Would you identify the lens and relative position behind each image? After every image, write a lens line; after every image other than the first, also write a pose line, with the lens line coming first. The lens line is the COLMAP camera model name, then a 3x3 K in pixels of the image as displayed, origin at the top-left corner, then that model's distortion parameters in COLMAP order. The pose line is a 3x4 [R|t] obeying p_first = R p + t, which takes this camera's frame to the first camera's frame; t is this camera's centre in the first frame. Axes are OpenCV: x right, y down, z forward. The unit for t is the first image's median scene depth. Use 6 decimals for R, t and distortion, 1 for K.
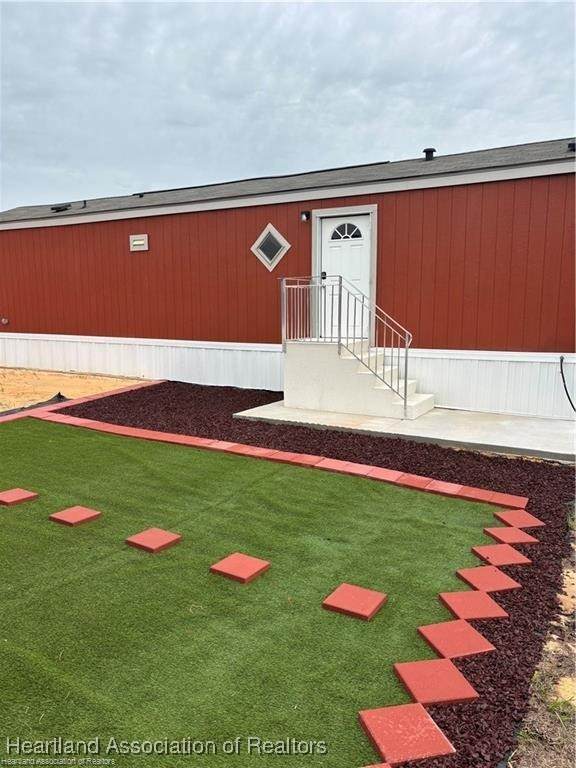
lens RADIAL K [[573.3, 0, 288.0], [0, 573.3, 384.0], [0, 0, 1]] dist [0.056531, -0.002004]
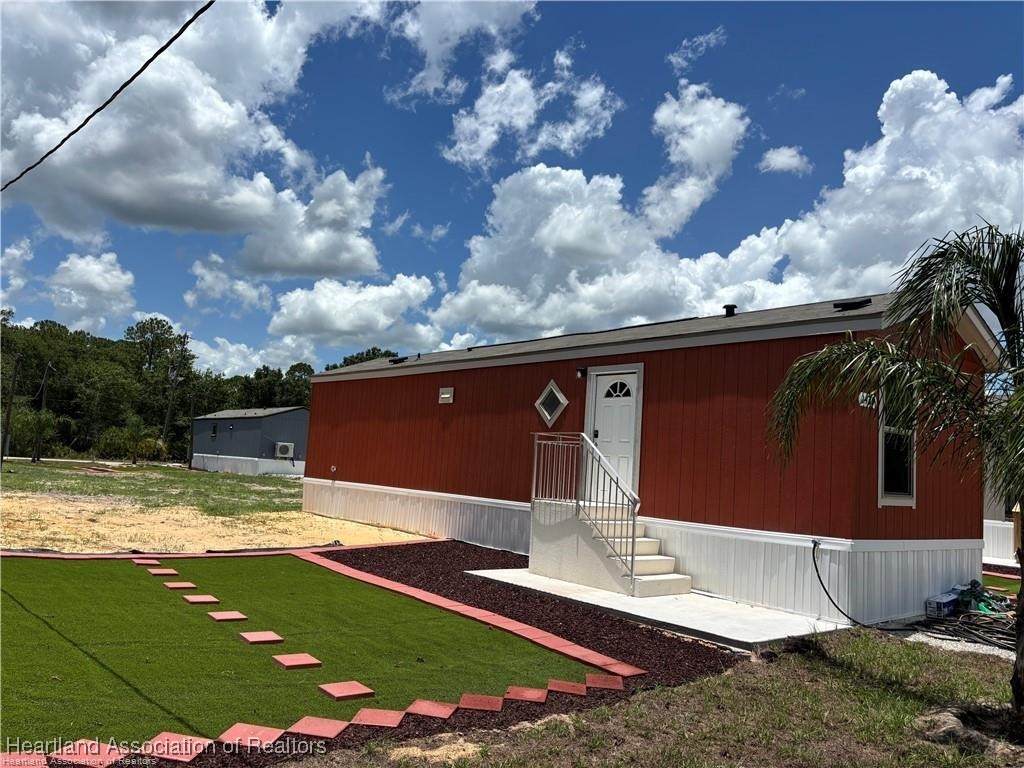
lens RADIAL K [[764.4, 0, 512.0], [0, 764.4, 384.0], [0, 0, 1]] dist [0.056531, -0.002004]
pose [[0.937877, 0.019091, -0.346441, 0.372383], [-0.104177, 0.967910, -0.228688, 0.030791], [0.330958, 0.250572, 0.909769, -0.201125]]
